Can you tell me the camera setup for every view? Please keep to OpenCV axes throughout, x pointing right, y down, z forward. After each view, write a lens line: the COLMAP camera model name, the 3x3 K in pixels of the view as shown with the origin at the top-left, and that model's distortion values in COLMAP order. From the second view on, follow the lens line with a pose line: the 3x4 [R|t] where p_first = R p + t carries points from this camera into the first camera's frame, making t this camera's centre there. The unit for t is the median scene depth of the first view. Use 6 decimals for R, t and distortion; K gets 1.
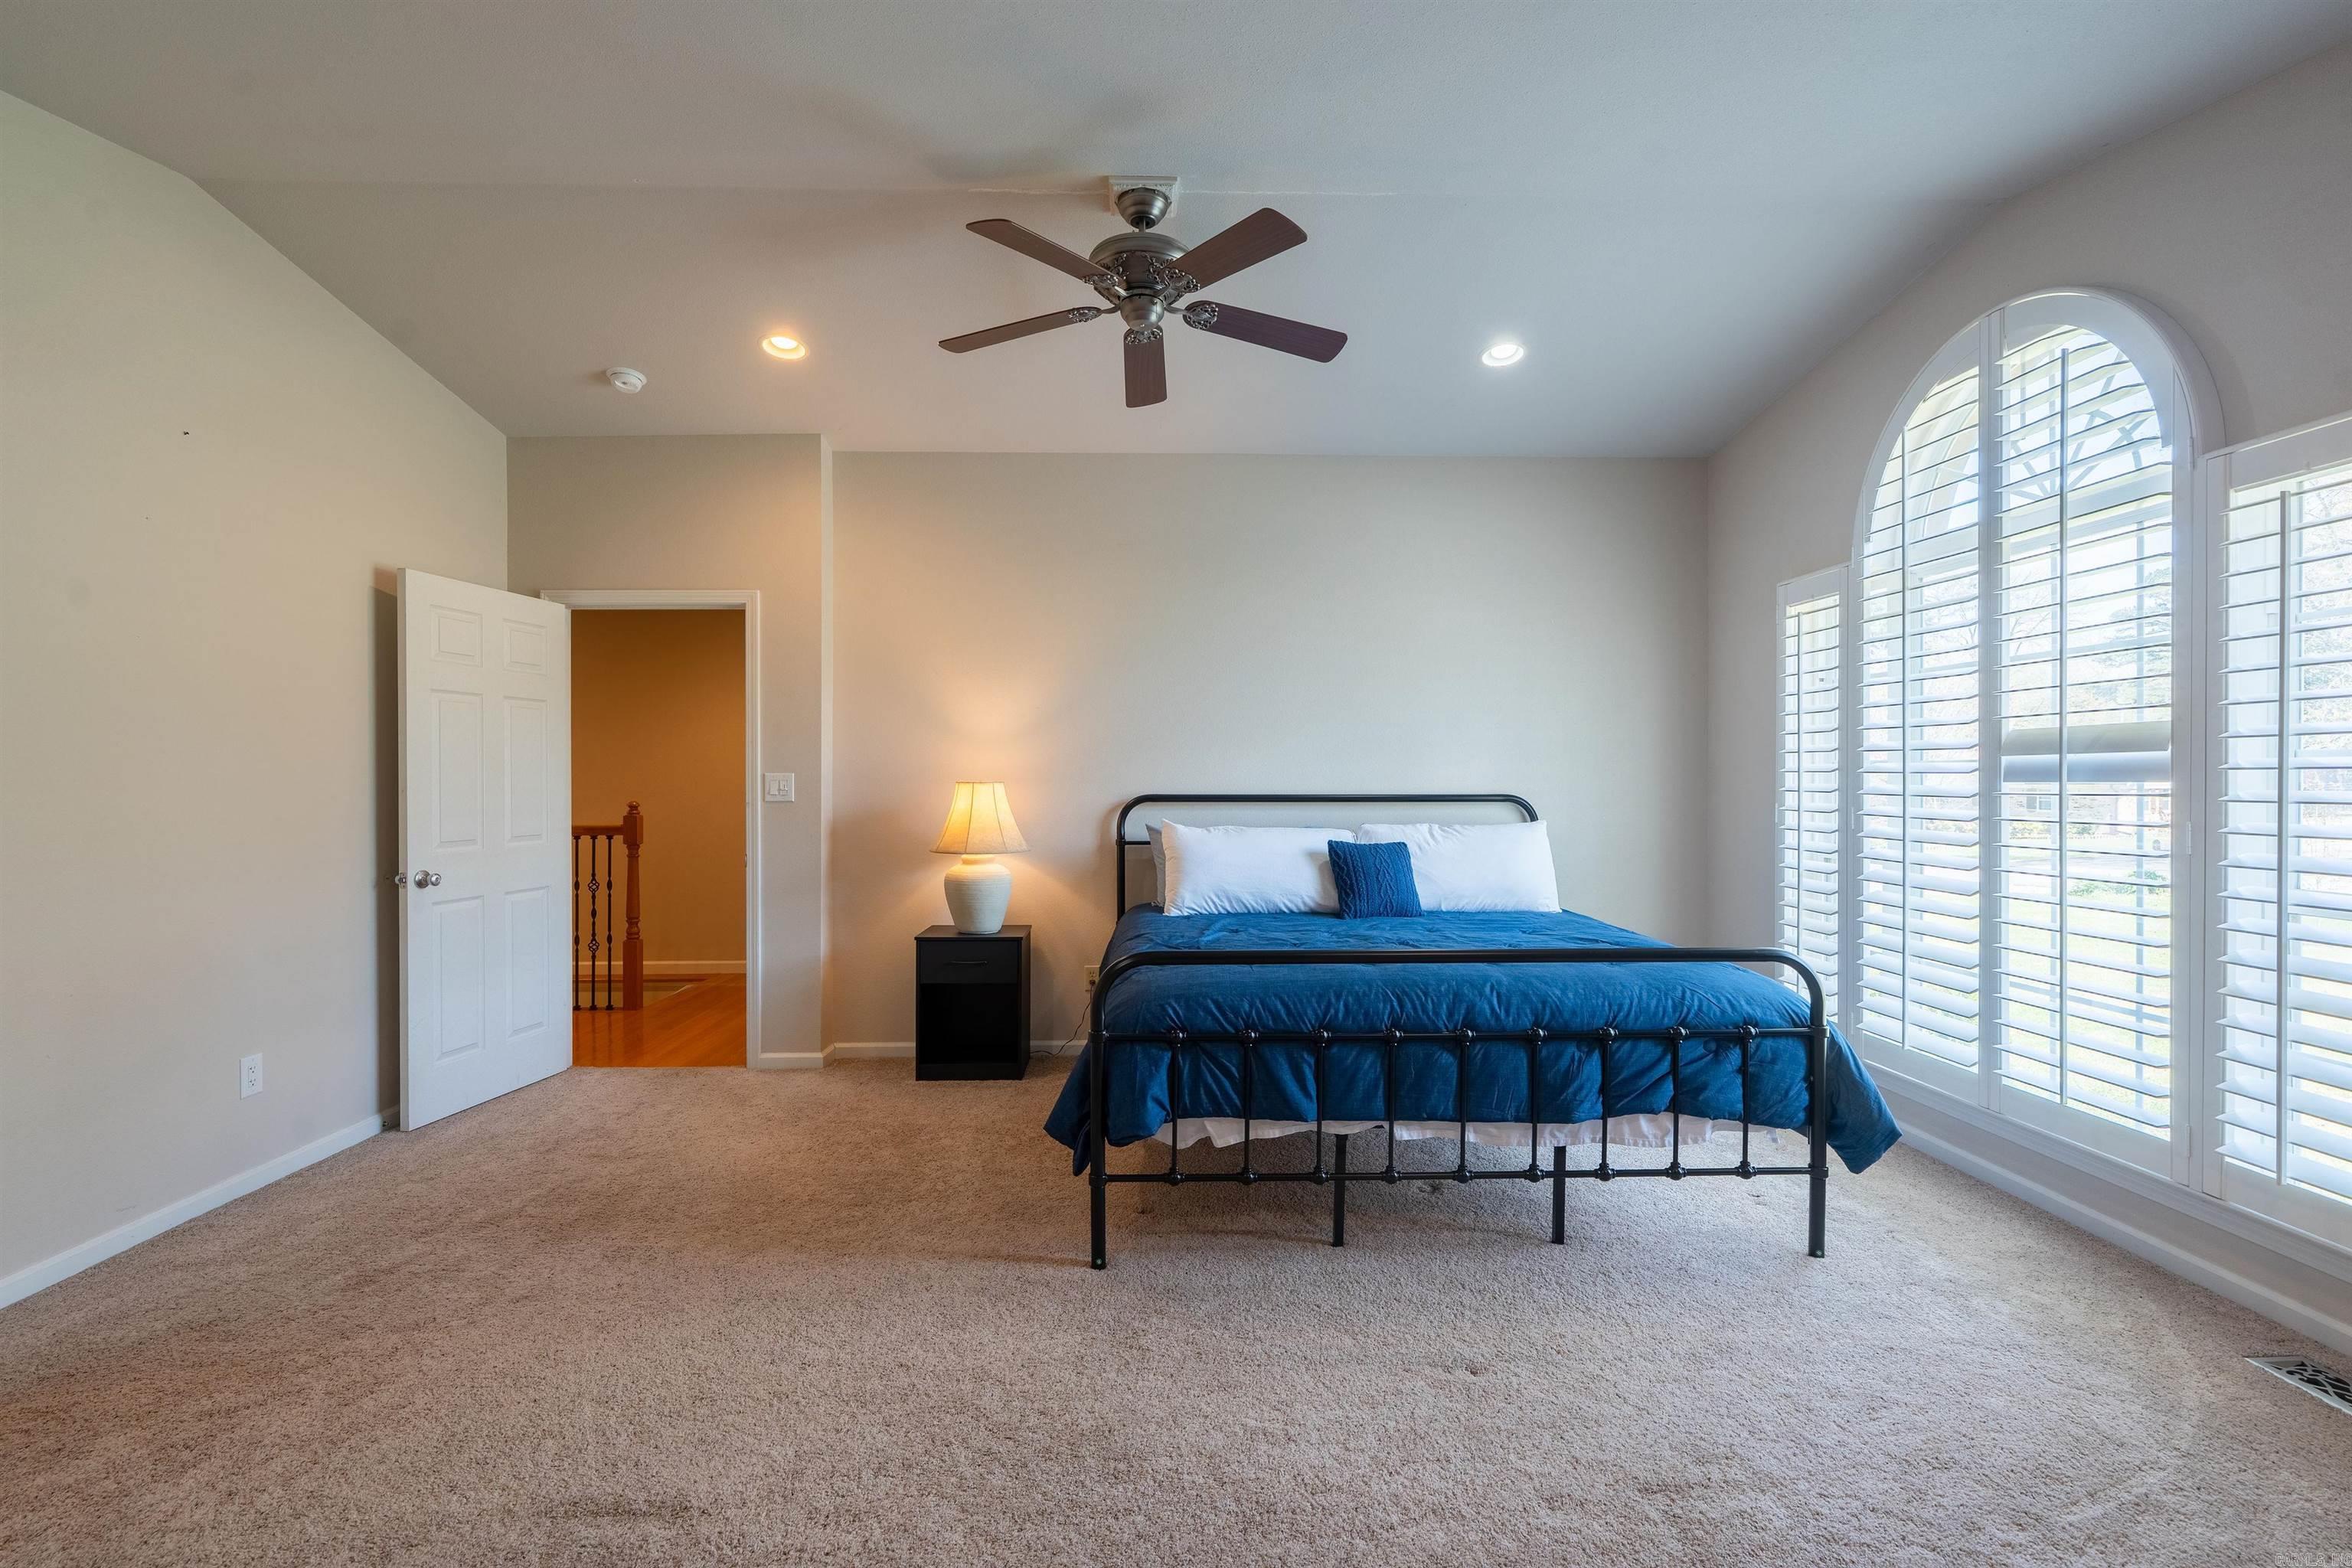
lens RADIAL K [[1055.9, 0, 1166.5], [0, 1055.9, 782.8], [0, 0, 1]] dist [-0.006521, 0.002478]
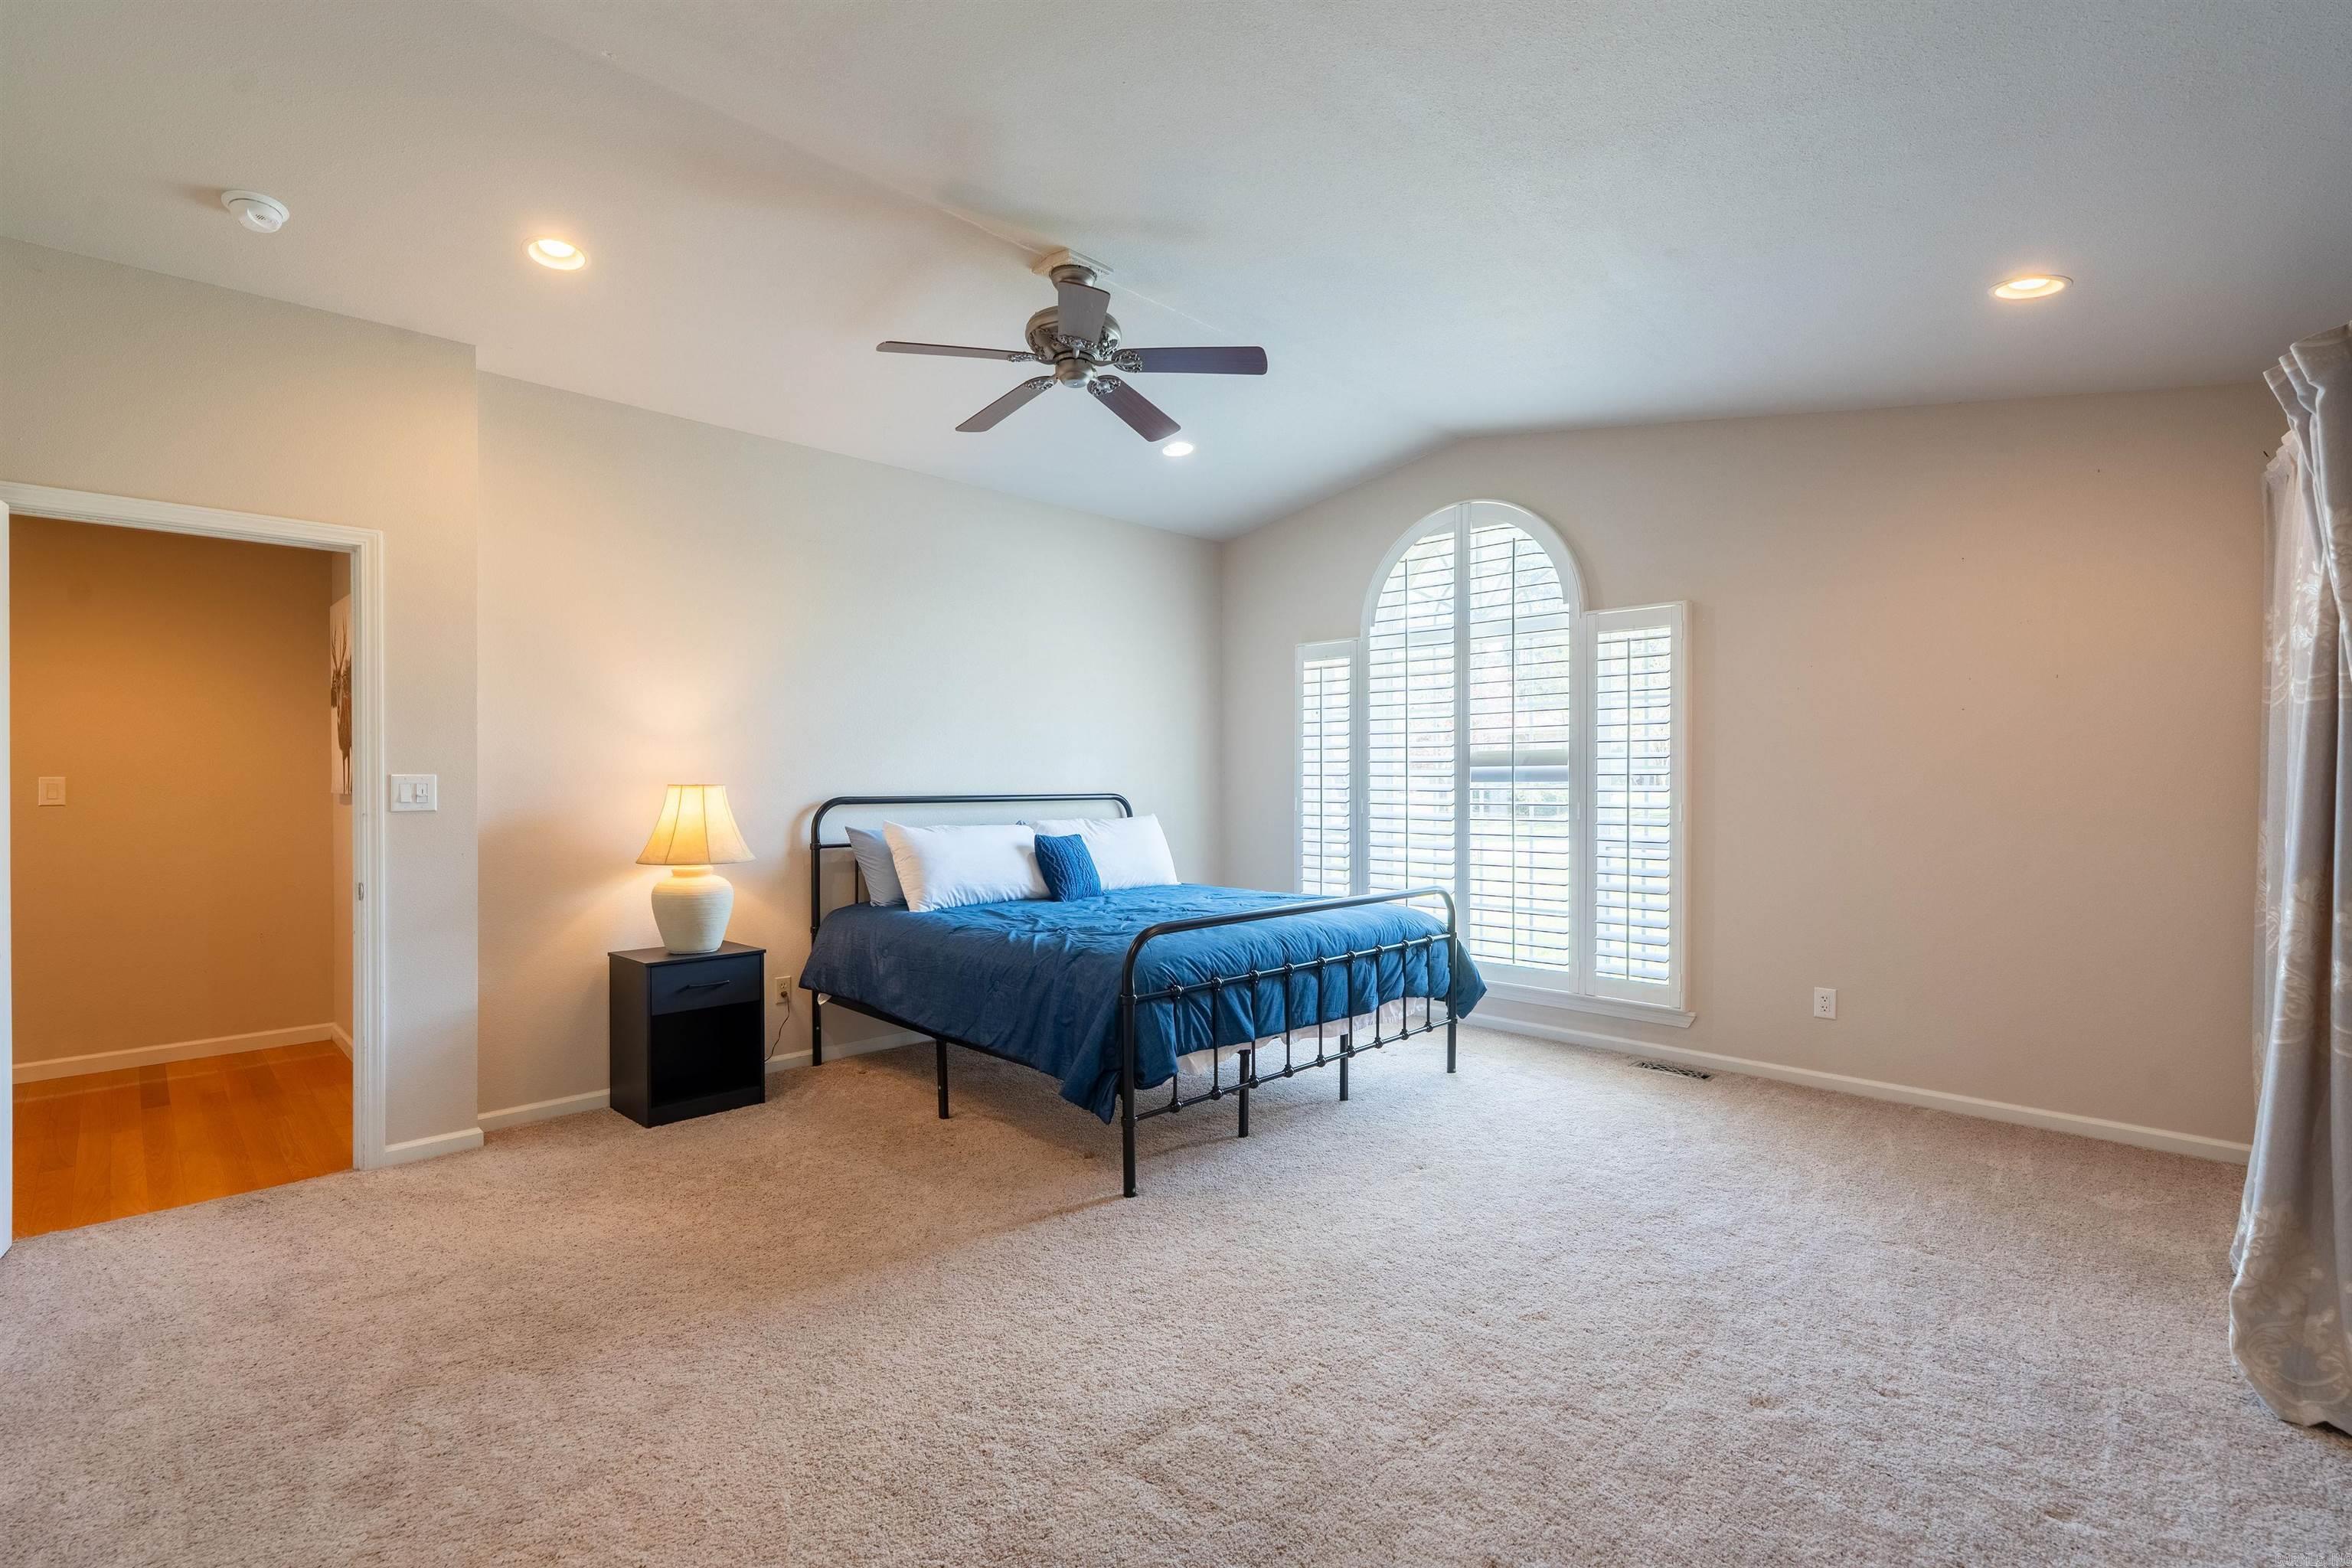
lens RADIAL K [[1055.9, 0, 1181.6], [0, 1055.9, 783.7], [0, 0, 1]] dist [-0.006521, 0.002478]
pose [[0.723611, -0.002707, 0.690202, -0.716842], [0.003350, 0.999994, 0.000411, -0.000948], [-0.690200, 0.002015, 0.723616, 0.092343]]
